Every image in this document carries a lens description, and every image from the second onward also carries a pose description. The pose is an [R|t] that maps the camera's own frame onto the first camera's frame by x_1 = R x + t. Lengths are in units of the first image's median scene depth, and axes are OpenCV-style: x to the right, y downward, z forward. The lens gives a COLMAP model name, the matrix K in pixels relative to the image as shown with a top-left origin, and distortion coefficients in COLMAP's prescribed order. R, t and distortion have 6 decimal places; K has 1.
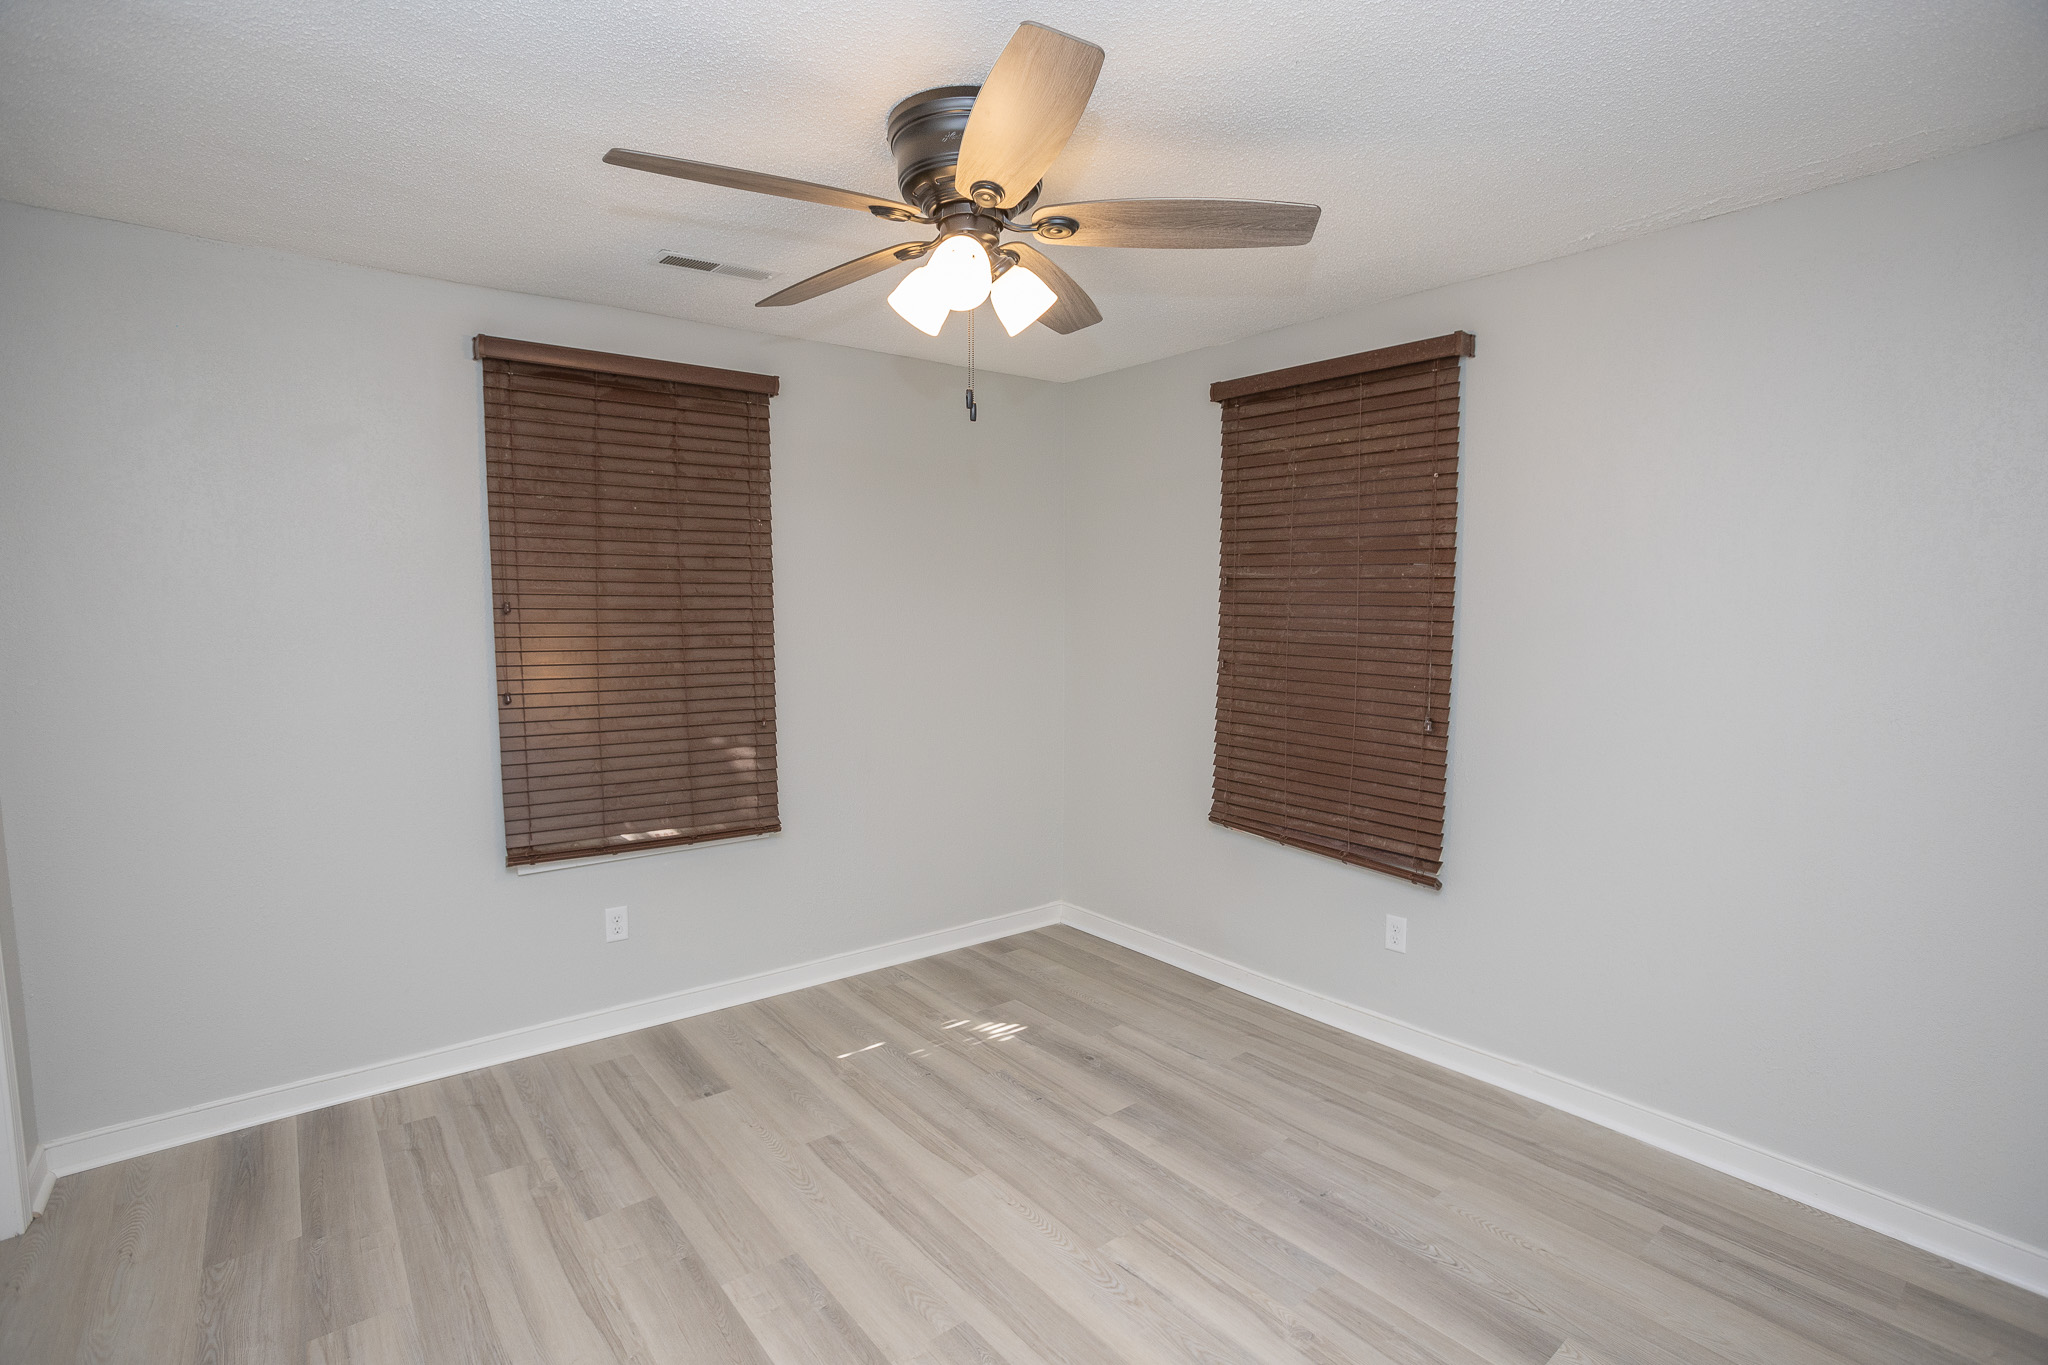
lens RADIAL K [[972.0, 0, 1021.8], [0, 972.0, 682.0], [0, 0, 1]] dist [-0.051938, 0.008399]
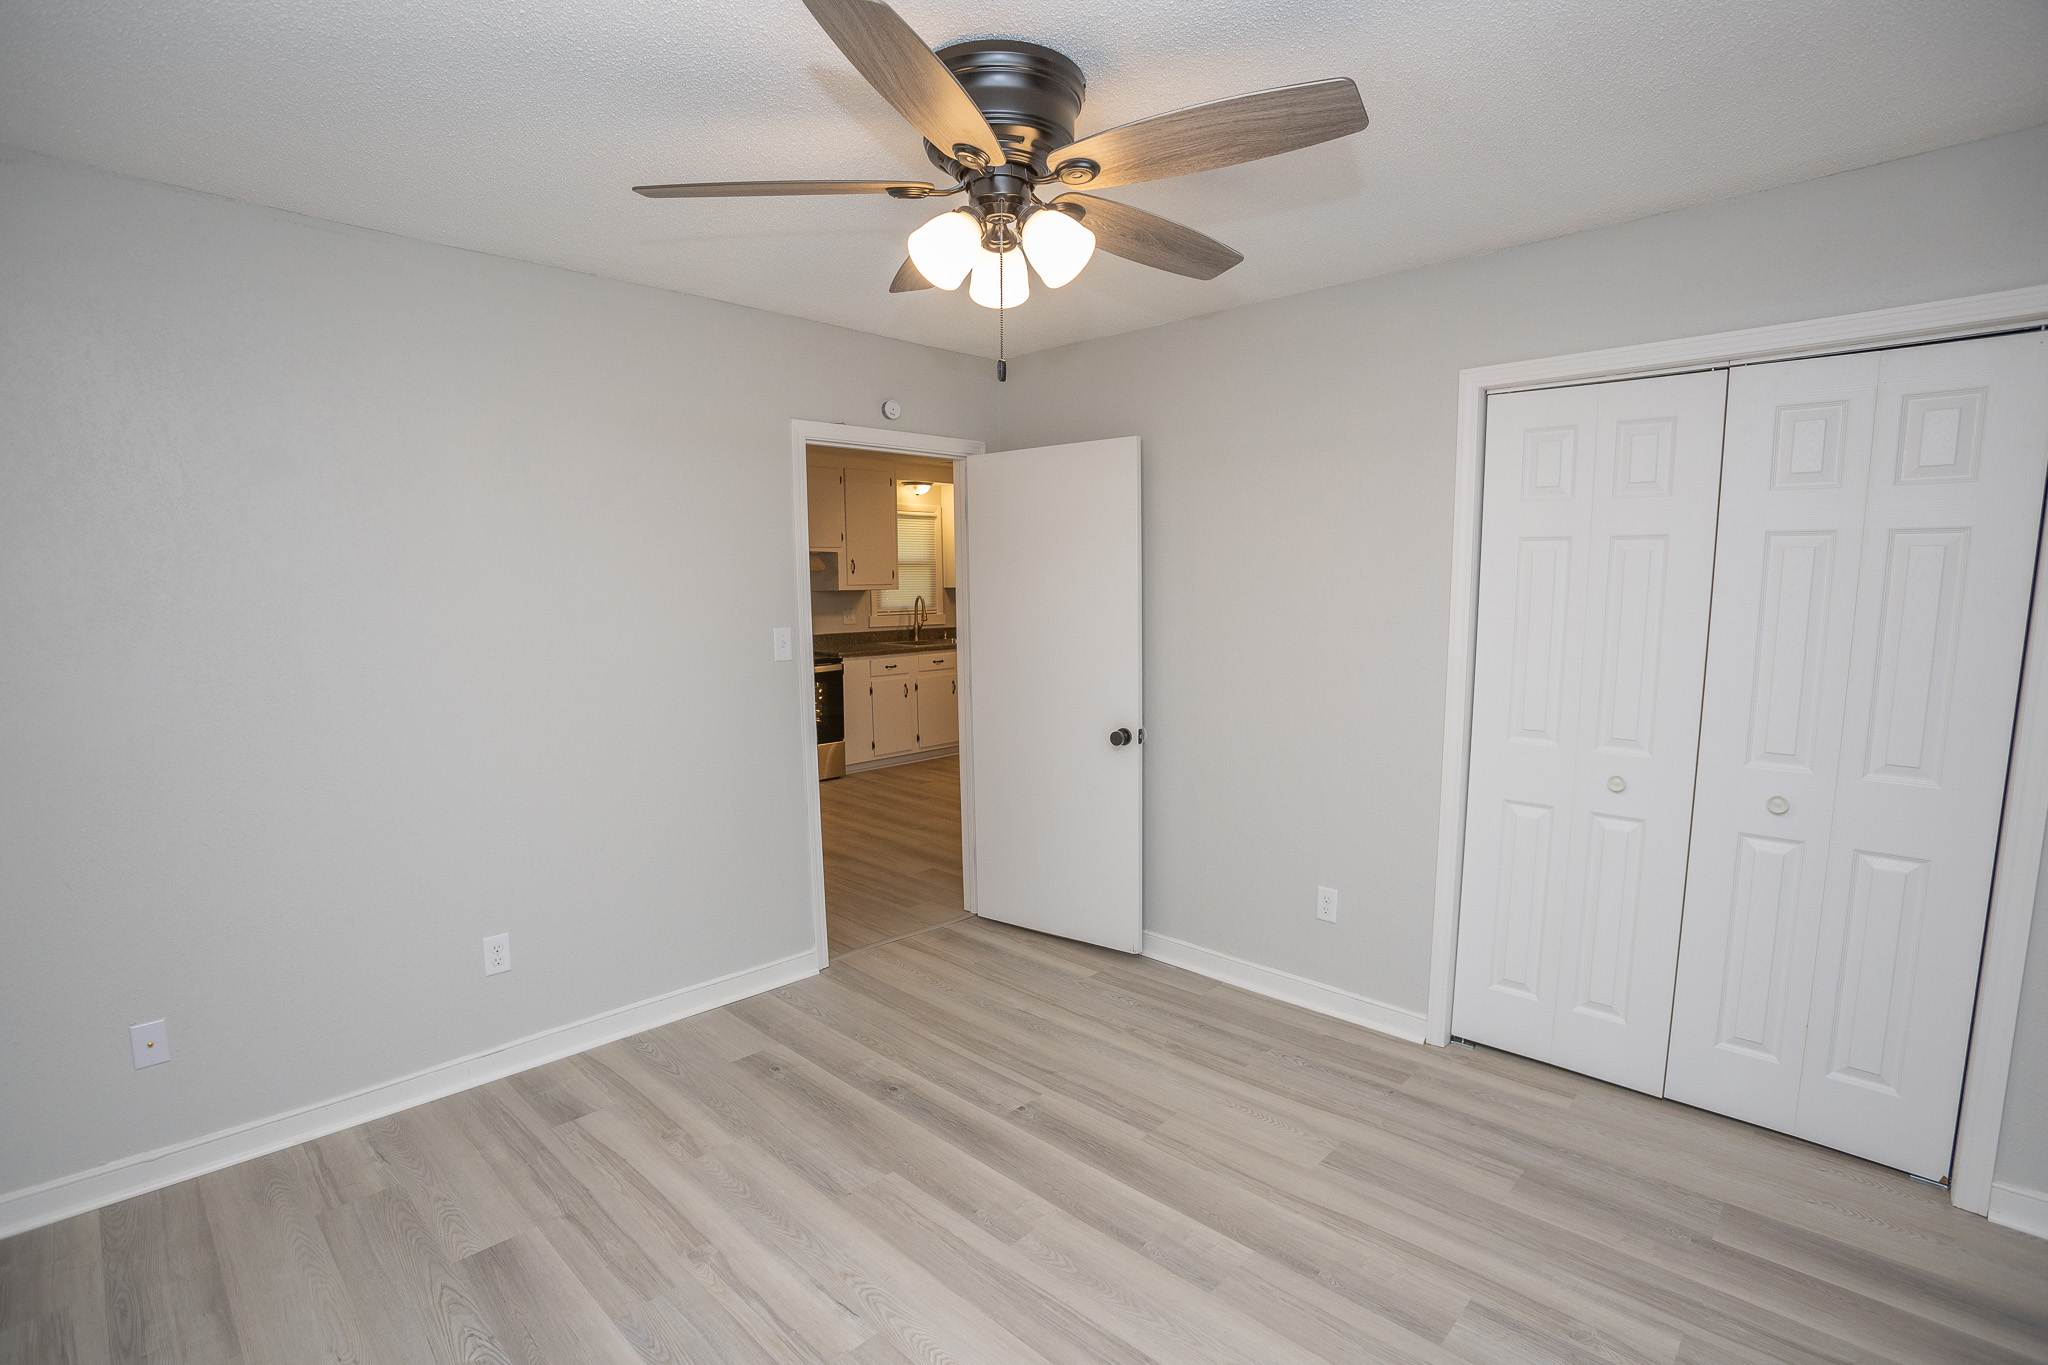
lens RADIAL K [[972.0, 0, 1018.0], [0, 972.0, 692.4], [0, 0, 1]] dist [-0.051938, 0.008399]
pose [[-0.992548, 0.015676, -0.120840, 0.049924], [-0.006902, 0.982867, 0.184189, -0.142063], [0.121657, 0.183650, -0.975434, 1.862360]]
